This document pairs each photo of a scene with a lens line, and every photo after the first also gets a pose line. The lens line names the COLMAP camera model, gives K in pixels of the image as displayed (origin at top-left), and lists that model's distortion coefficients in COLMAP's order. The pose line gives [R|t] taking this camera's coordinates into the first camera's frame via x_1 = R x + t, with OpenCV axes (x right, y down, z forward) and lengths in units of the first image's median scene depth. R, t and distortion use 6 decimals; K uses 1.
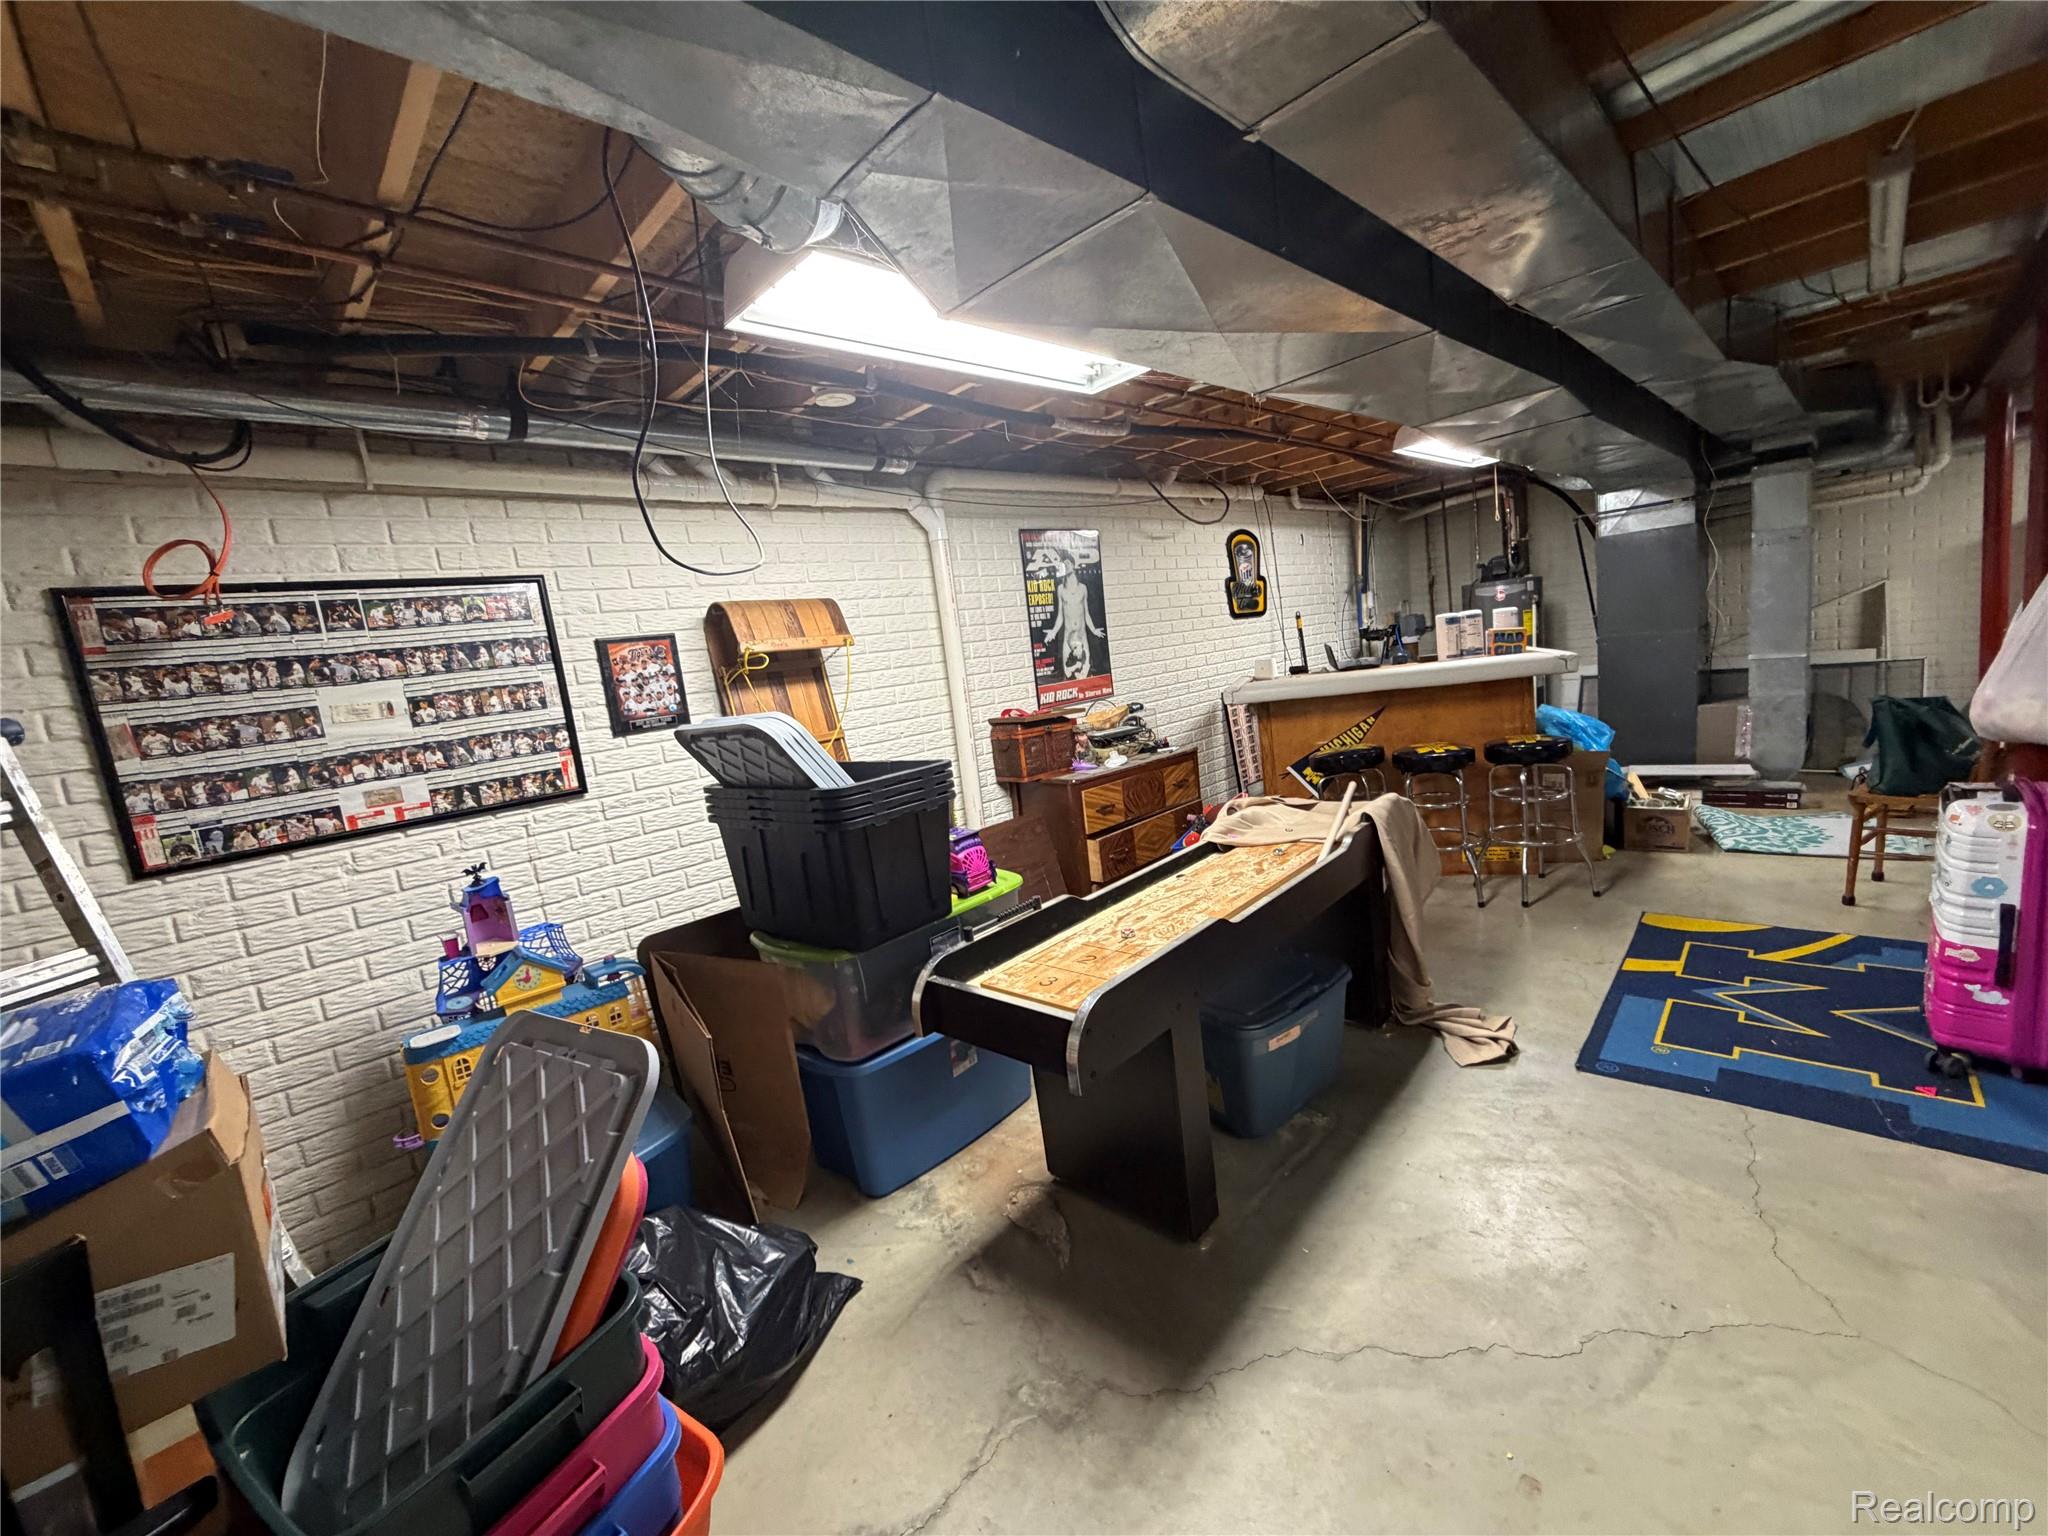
lens RADIAL K [[817.0, 0, 1024.6], [0, 817.0, 768.8], [0, 0, 1]] dist [-0.000394, -0.000357]
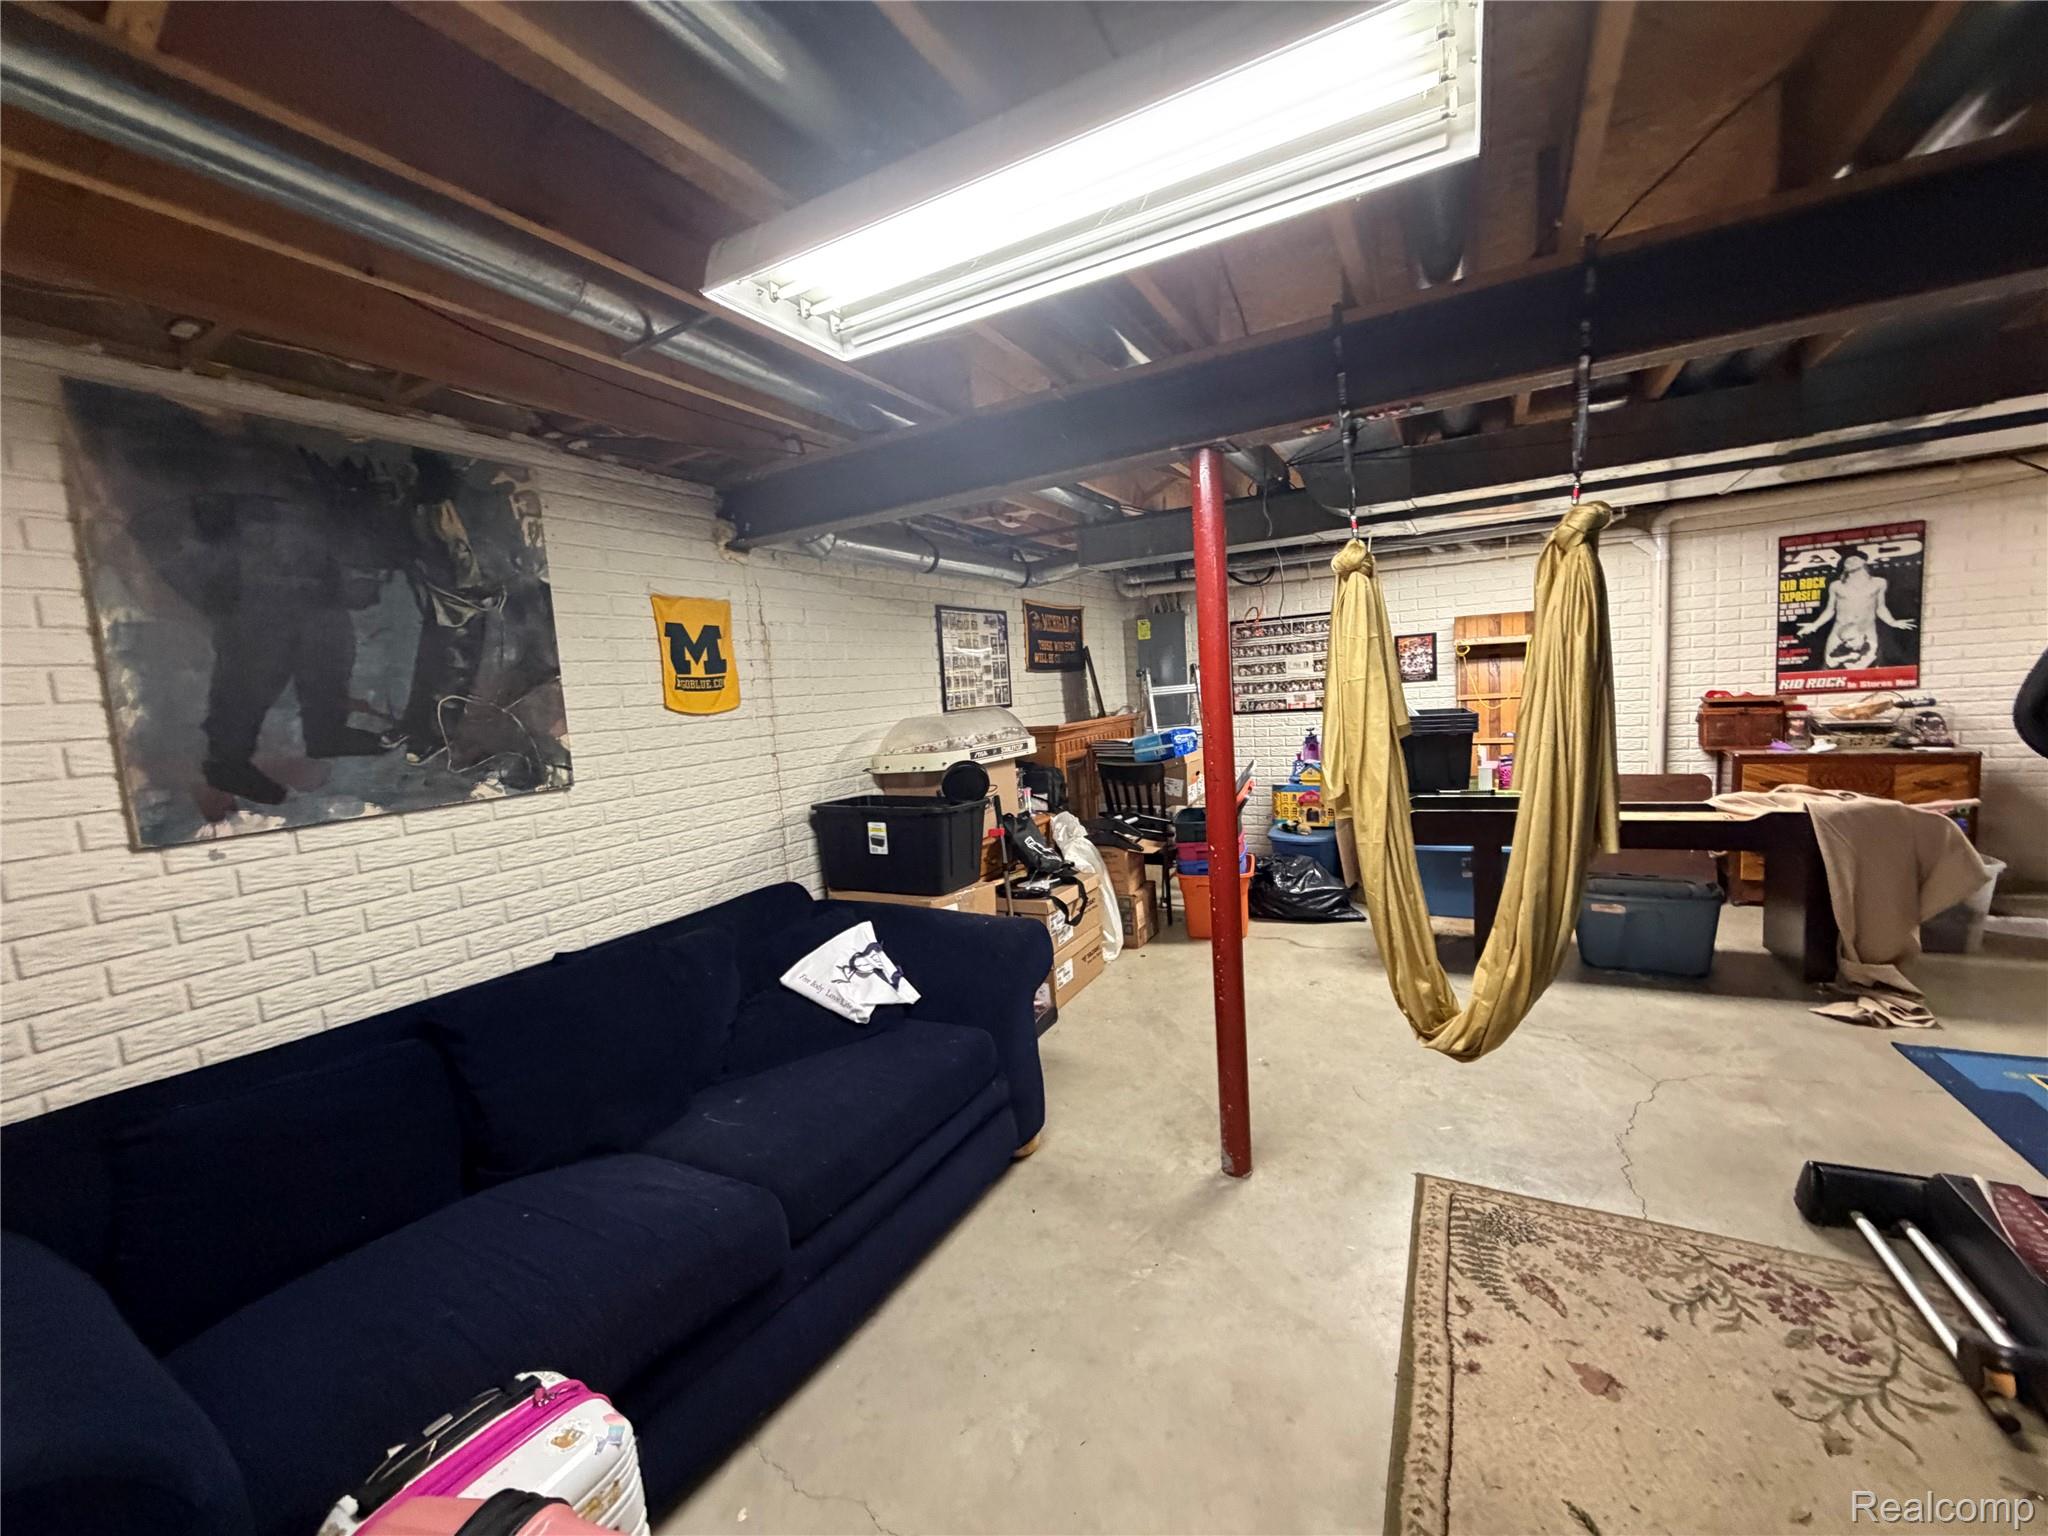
lens RADIAL K [[817.0, 0, 1024.4], [0, 817.0, 772.8], [0, 0, 1]] dist [-0.000394, -0.000357]
pose [[0.296605, 0.203257, -0.933120, 1.138220], [-0.103217, 0.978187, 0.180265, -0.088309], [0.949406, 0.042846, 0.311115, -0.501468]]
